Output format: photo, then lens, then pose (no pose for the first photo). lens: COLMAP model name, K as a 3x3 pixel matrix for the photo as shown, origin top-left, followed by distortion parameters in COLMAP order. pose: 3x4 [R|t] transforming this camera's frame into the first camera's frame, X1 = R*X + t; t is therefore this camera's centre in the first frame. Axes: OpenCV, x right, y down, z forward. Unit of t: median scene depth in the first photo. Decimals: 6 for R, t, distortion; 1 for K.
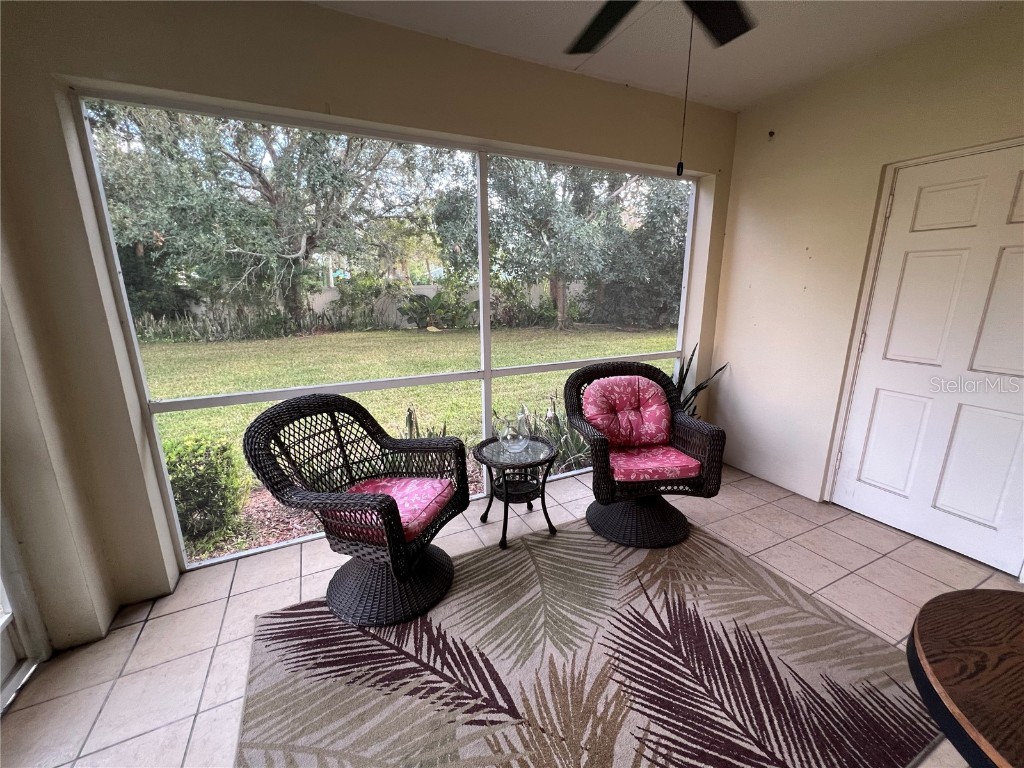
lens RADIAL K [[411.7, 0, 509.8], [0, 411.7, 383.8], [0, 0, 1]] dist [-0.002119, 0.000223]
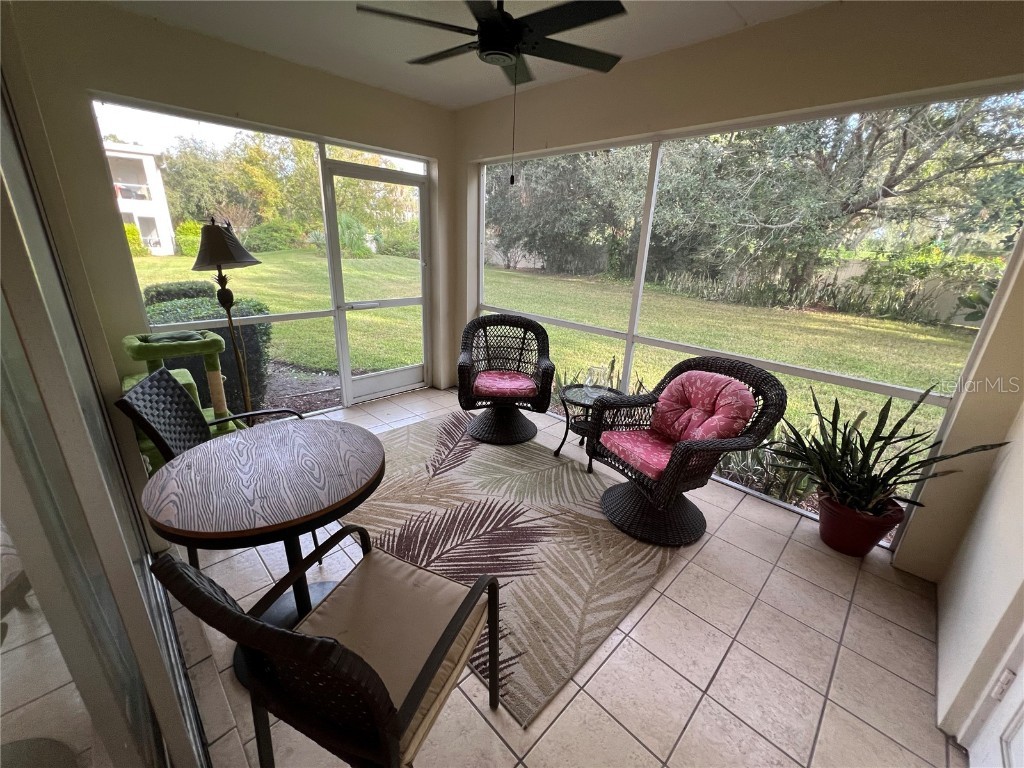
lens RADIAL K [[411.7, 0, 510.1], [0, 411.7, 384.8], [0, 0, 1]] dist [-0.002119, 0.000223]
pose [[0.328585, 0.329321, -0.885200, 1.381564], [-0.263197, 0.932042, 0.249050, -0.150719], [0.907061, 0.151148, 0.392931, 0.391072]]
